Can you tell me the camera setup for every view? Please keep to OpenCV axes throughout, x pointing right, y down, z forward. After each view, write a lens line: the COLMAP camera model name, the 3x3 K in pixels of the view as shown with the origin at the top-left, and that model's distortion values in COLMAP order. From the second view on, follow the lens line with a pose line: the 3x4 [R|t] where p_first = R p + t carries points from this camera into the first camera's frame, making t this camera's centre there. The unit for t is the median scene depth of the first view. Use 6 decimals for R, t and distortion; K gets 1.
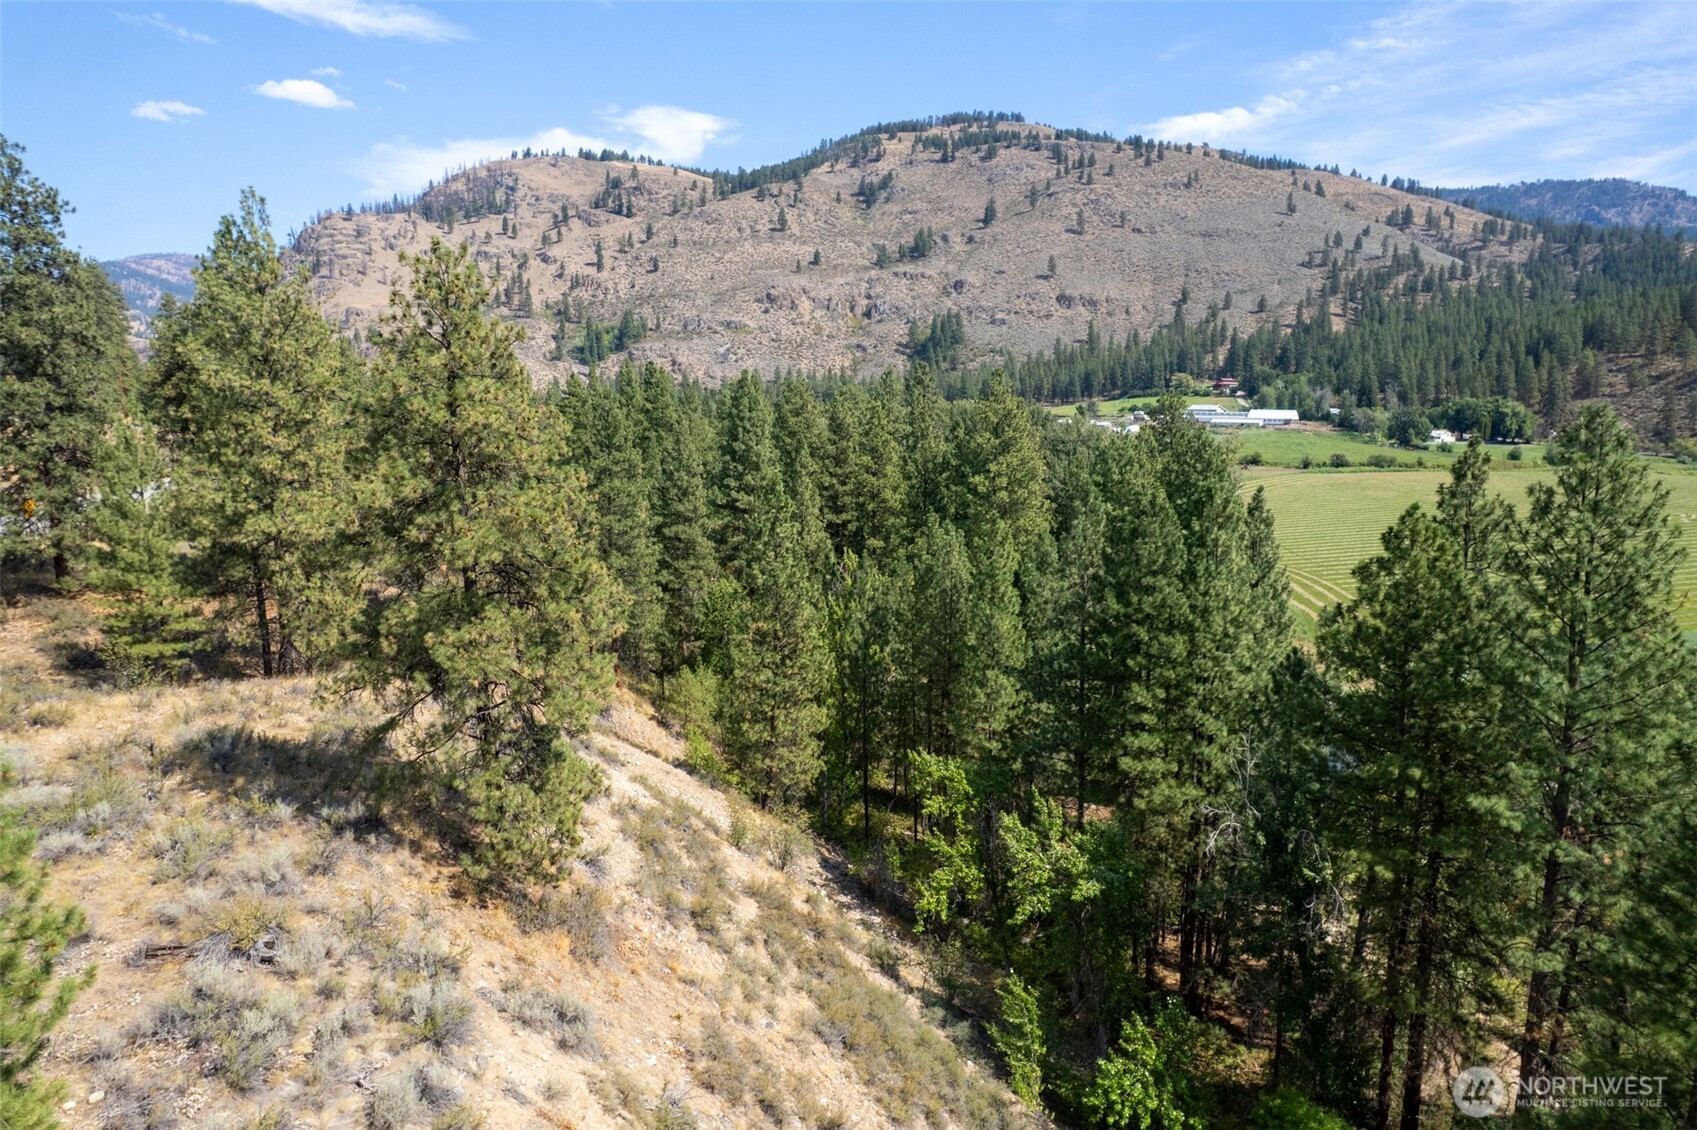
lens RADIAL K [[1080.5, 0, 848.0], [0, 1080.5, 552.2], [0, 0, 1]] dist [-0.078172, 0.062816]
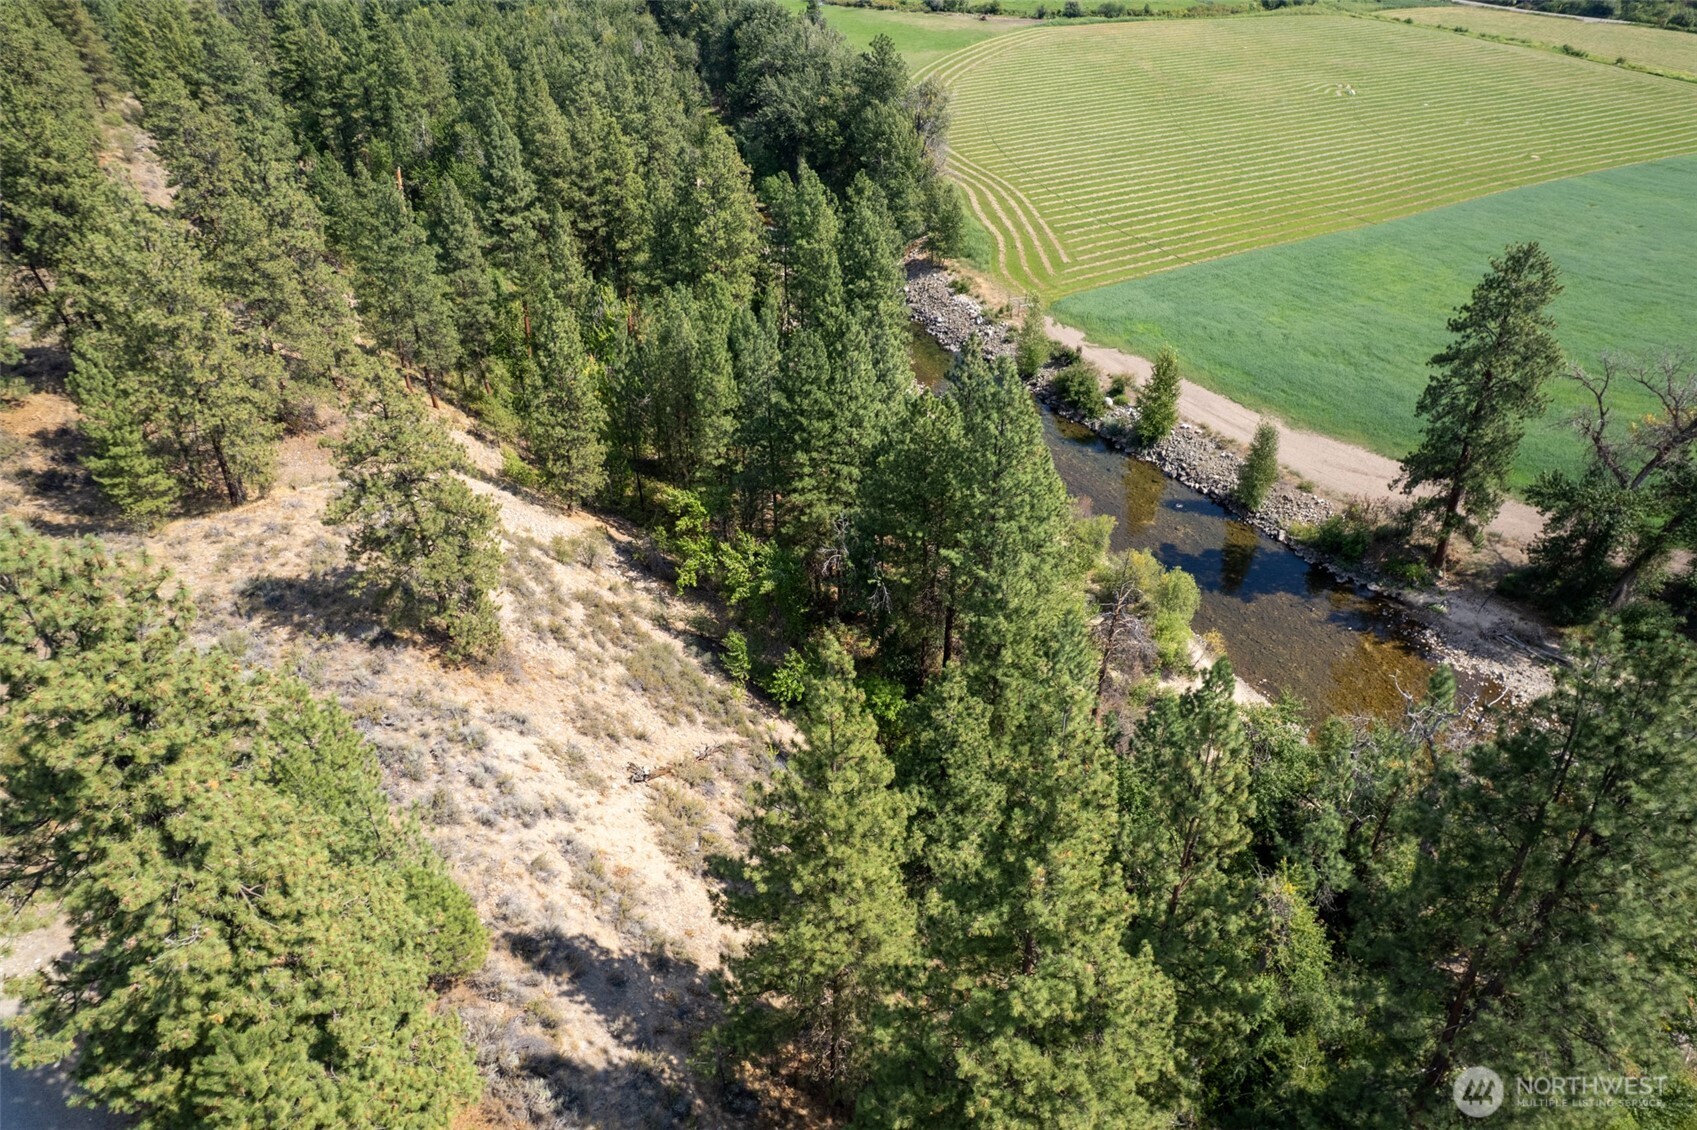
lens RADIAL K [[1100.2, 0, 847.8], [0, 1100.2, 555.3], [0, 0, 1]] dist [-0.093399, 0.088987]
pose [[0.976930, -0.116798, 0.178788, 0.019293], [0.027443, 0.898906, 0.437281, -0.366411], [-0.211787, -0.422286, 0.881374, -0.439006]]
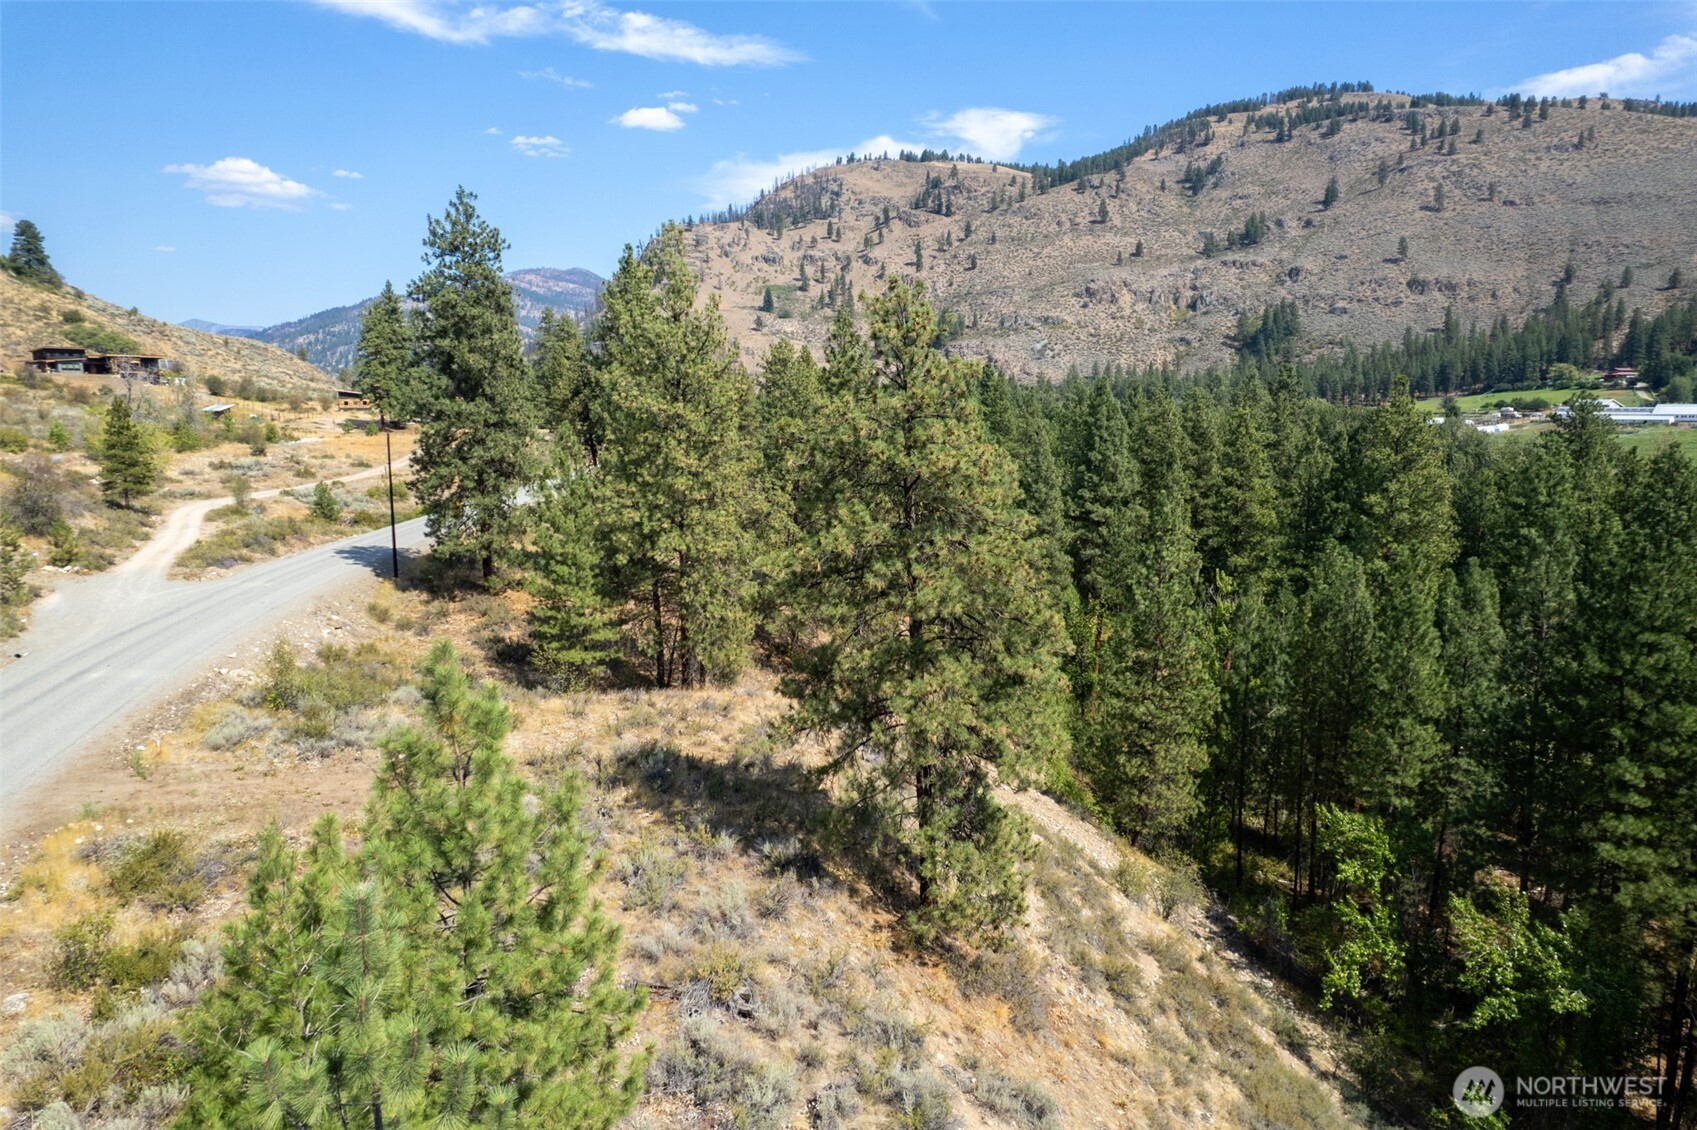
lens RADIAL K [[1077.8, 0, 842.3], [0, 1077.8, 553.3], [0, 0, 1]] dist [-0.090644, 0.078563]
pose [[0.959079, 0.030512, -0.281491, -0.073422], [-0.028659, 0.999532, 0.010696, -0.024050], [0.281686, -0.002191, 0.959504, 0.023588]]
